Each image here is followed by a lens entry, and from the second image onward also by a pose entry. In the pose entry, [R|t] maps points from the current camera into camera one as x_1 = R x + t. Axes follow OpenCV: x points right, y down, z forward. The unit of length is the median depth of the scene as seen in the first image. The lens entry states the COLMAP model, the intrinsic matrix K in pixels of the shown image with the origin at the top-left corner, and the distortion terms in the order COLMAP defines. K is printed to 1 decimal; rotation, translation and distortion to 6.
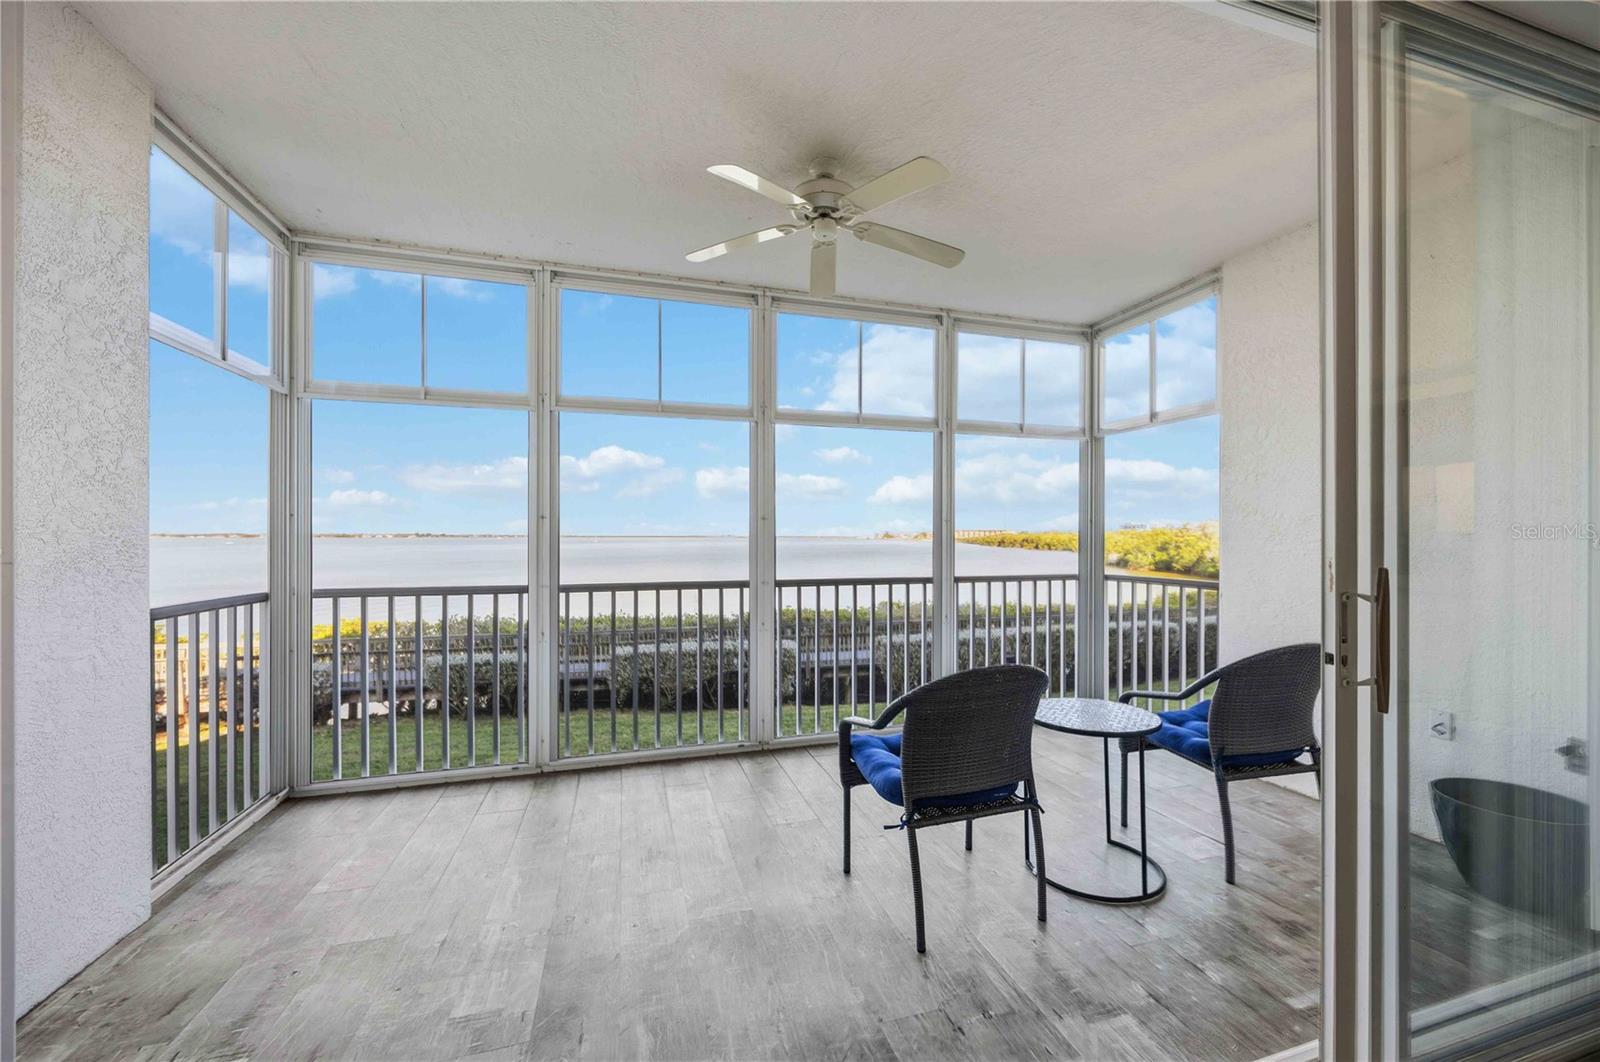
lens RADIAL K [[612.3, 0, 802.0], [0, 612.3, 535.3], [0, 0, 1]] dist [-0.018592, -0.000152]
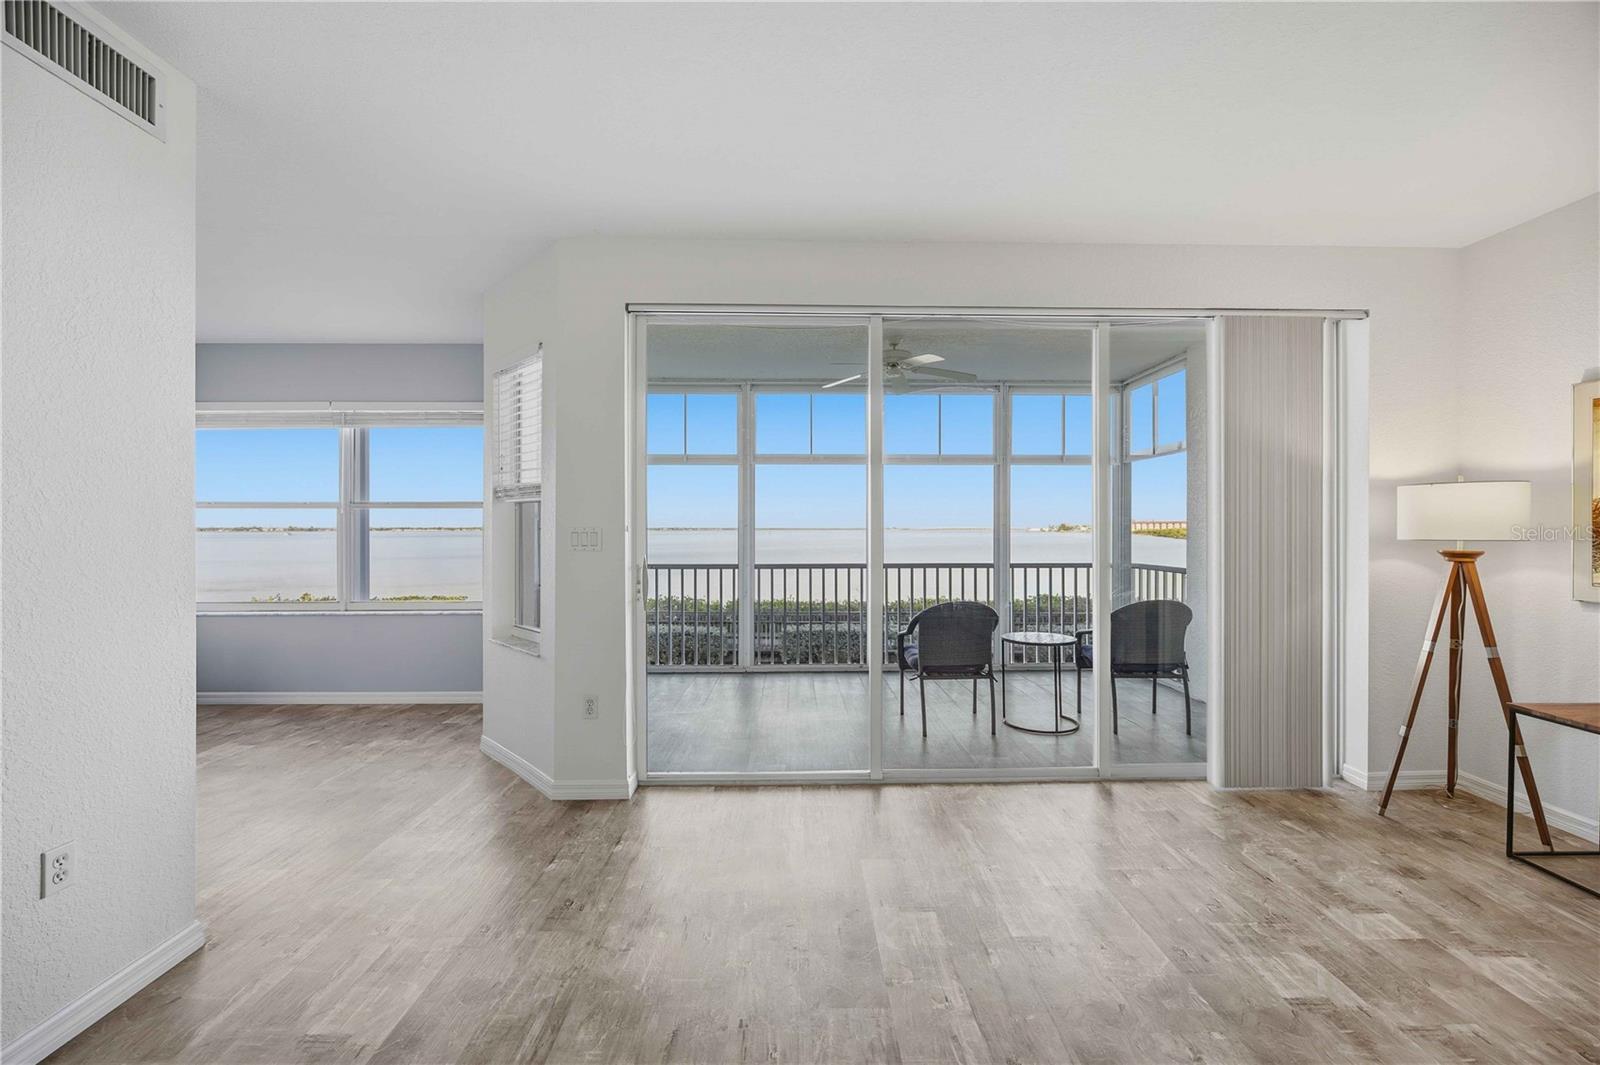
lens RADIAL K [[625.7, 0, 803.6], [0, 625.7, 534.7], [0, 0, 1]] dist [-0.002308, -0.000289]
pose [[0.964612, 0.001368, -0.263670, 0.190521], [0.001895, 0.999925, 0.012118, -0.022259], [0.263667, -0.012189, 0.964537, -0.632788]]
